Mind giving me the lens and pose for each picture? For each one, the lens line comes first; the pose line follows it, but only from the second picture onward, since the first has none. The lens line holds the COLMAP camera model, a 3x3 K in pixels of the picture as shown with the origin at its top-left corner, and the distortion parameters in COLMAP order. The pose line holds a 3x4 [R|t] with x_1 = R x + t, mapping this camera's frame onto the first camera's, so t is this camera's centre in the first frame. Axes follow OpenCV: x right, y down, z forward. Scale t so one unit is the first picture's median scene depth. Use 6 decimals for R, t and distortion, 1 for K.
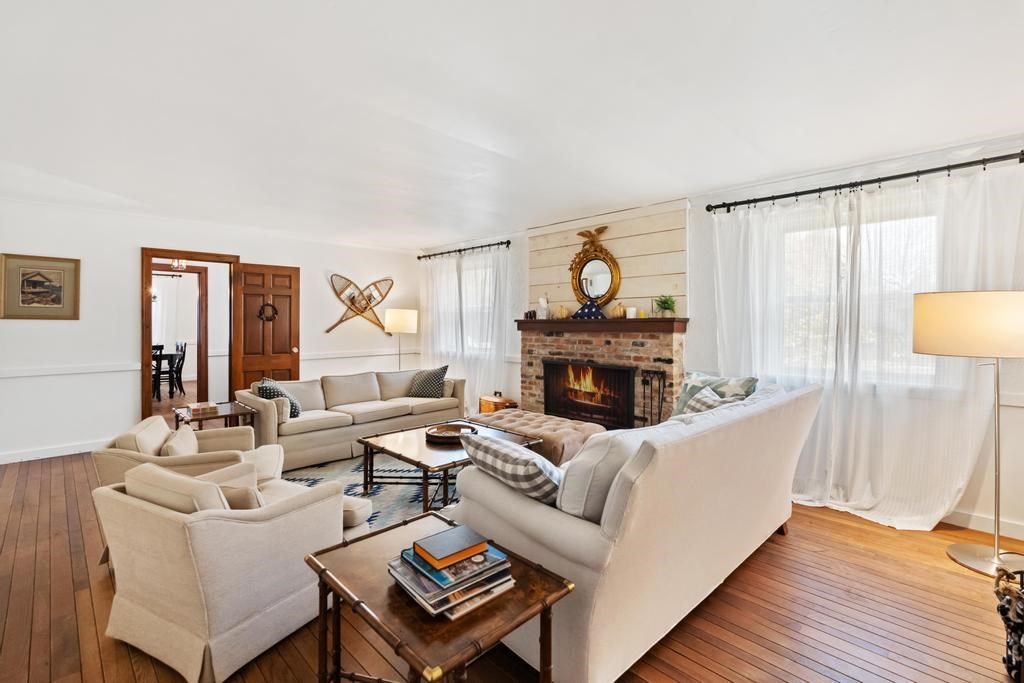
lens RADIAL K [[476.4, 0, 521.1], [0, 476.4, 327.0], [0, 0, 1]] dist [0.000092, 0.000099]
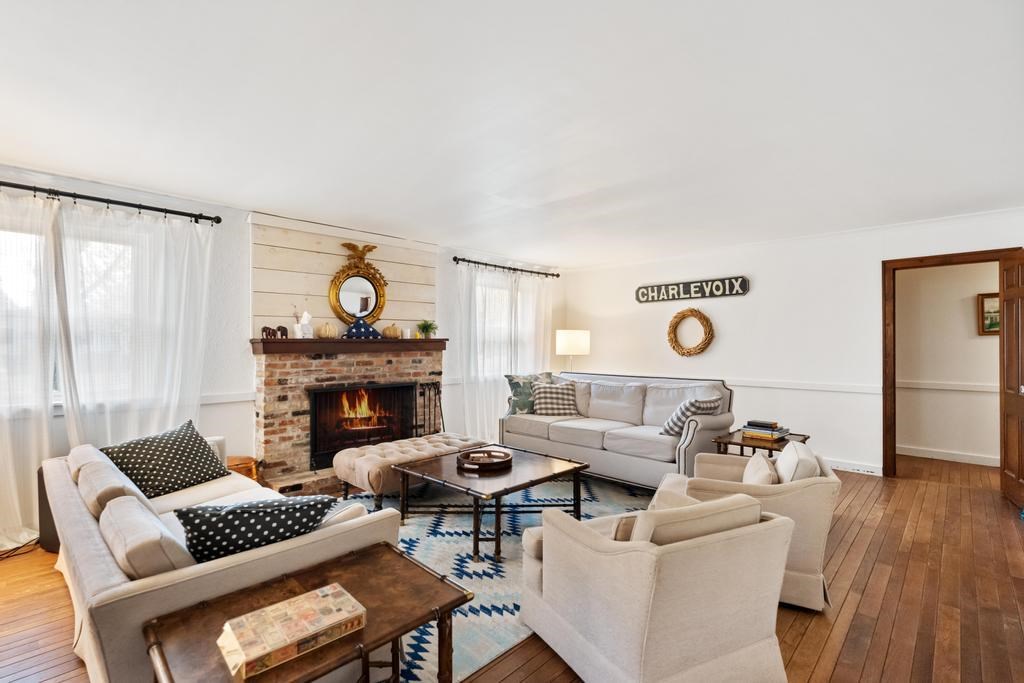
lens RADIAL K [[476.4, 0, 512.8], [0, 476.4, 342.0], [0, 0, 1]] dist [0.000092, 0.000099]
pose [[-0.024119, 0.008975, 0.999669, -0.812340], [0.019547, 0.999773, -0.008504, 0.003515], [-0.999518, 0.019336, -0.024289, 0.727154]]
